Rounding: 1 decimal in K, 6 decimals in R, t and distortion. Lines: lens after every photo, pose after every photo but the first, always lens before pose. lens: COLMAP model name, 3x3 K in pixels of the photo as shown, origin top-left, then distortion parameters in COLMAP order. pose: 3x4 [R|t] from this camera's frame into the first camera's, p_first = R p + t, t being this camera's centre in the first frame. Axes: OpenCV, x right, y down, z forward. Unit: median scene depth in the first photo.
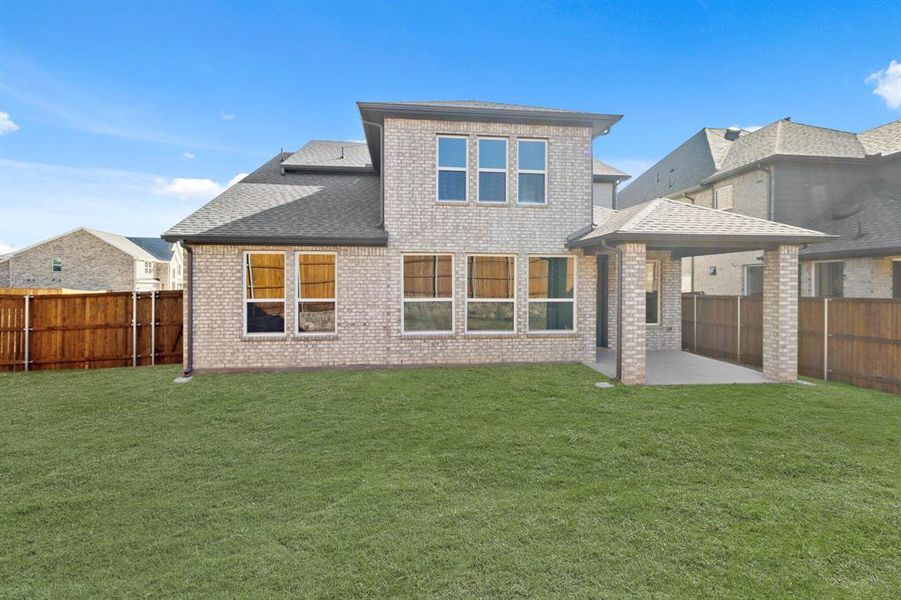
lens RADIAL K [[410.0, 0, 450.5], [0, 410.0, 300.0], [0, 0, 1]] dist [0.003556, 0.000190]
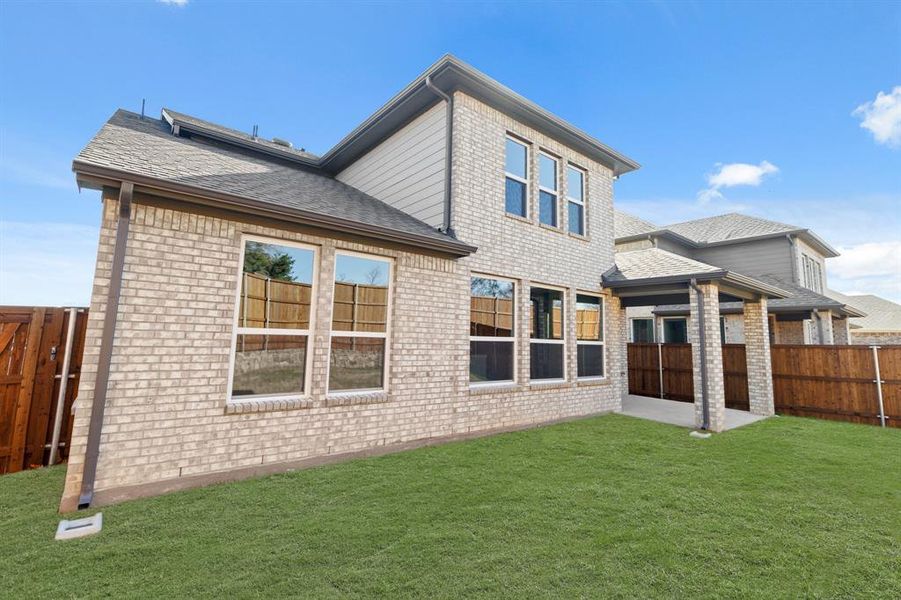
lens RADIAL K [[406.8, 0, 437.7], [0, 406.8, 296.9], [0, 0, 1]] dist [-0.000493, 0.000170]
pose [[0.852587, 0.076724, 0.516923, -0.539625], [-0.006846, 0.990719, -0.135755, 0.025866], [-0.522541, 0.112204, 0.845199, 0.437668]]
